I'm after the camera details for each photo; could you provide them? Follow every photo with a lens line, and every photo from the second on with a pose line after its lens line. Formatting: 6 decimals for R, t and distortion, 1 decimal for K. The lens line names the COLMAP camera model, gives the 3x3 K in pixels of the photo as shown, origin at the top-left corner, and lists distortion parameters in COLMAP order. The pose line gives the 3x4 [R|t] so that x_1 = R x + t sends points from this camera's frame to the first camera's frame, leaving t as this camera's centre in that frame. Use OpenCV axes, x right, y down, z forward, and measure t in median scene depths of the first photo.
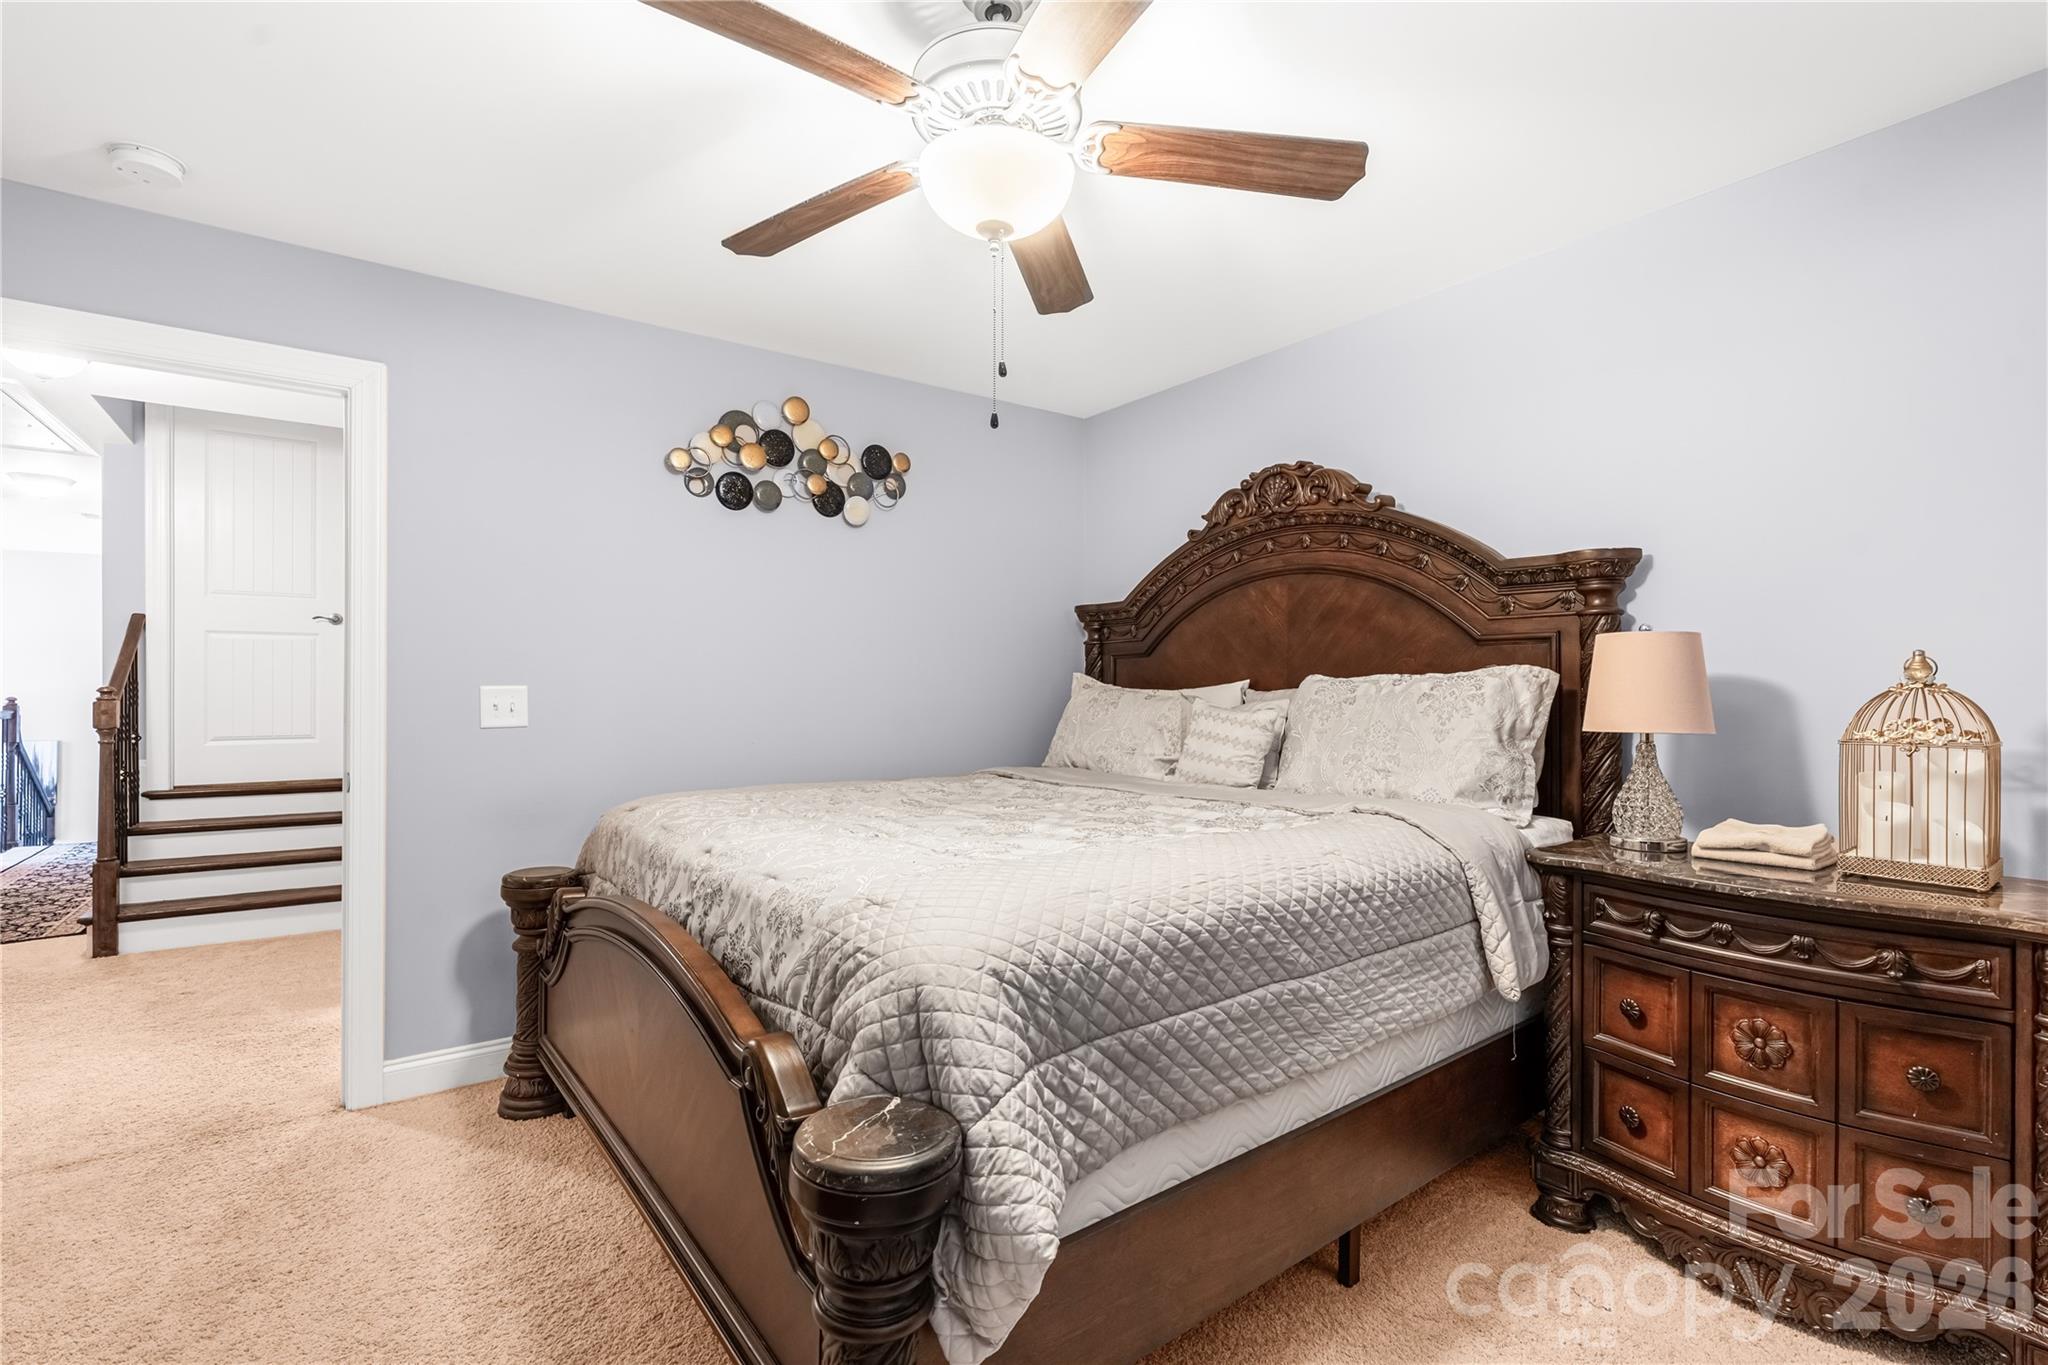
lens RADIAL K [[930.2, 0, 1012.5], [0, 930.2, 685.4], [0, 0, 1]] dist [-0.003653, 0.000379]
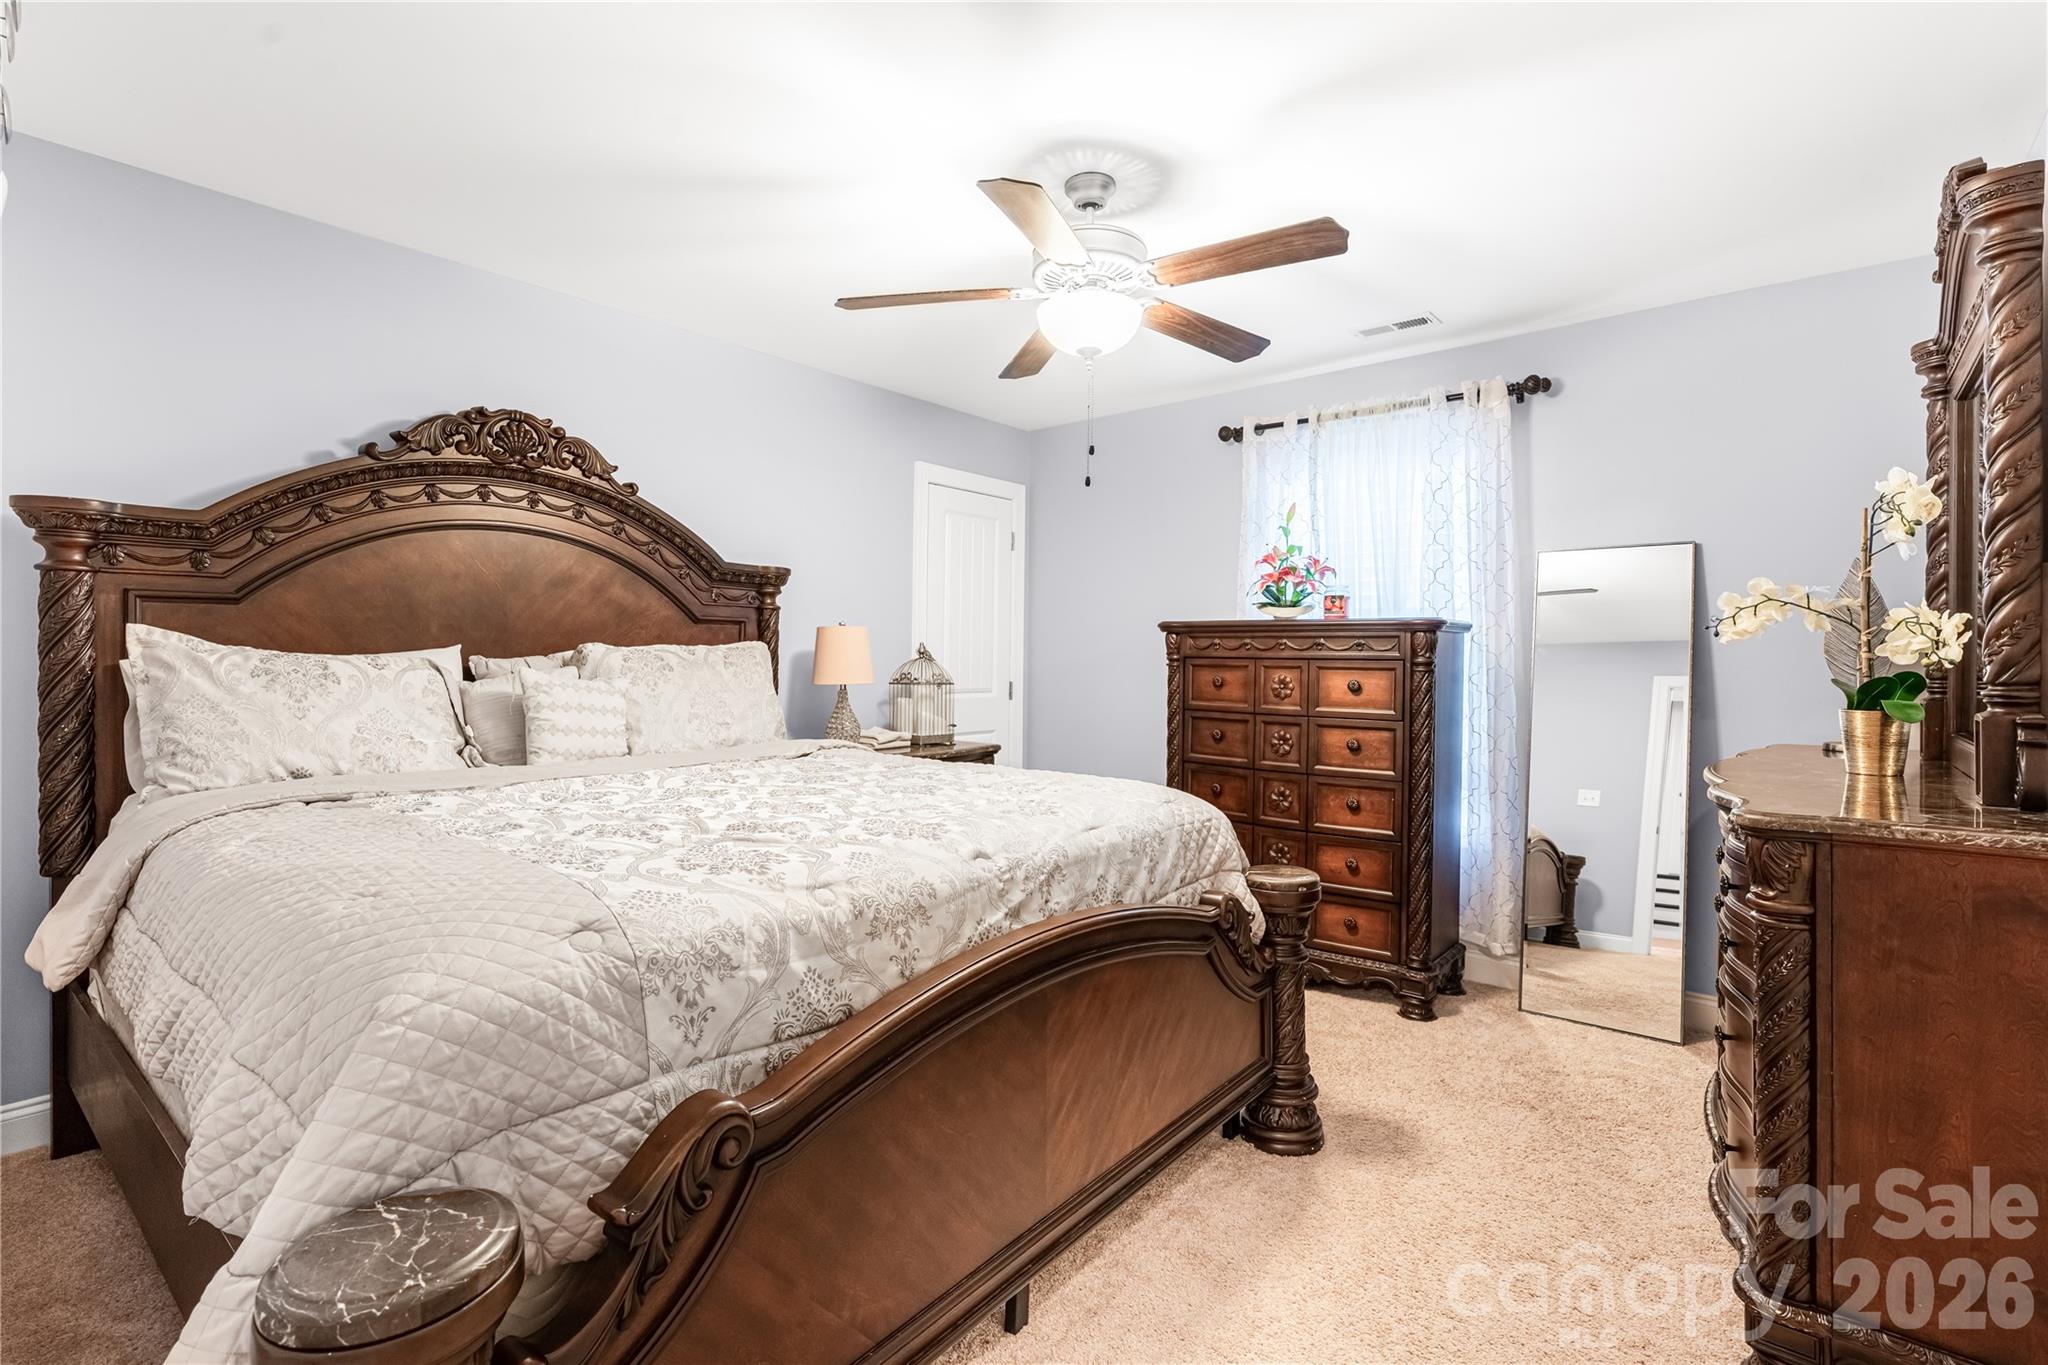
lens RADIAL K [[930.2, 0, 1012.5], [0, 930.2, 685.4], [0, 0, 1]] dist [-0.003653, 0.000379]
pose [[-0.227816, -0.034818, 0.973082, -0.796663], [-0.018380, 0.999336, 0.031454, -0.005685], [-0.973531, -0.010719, -0.228305, 0.809979]]
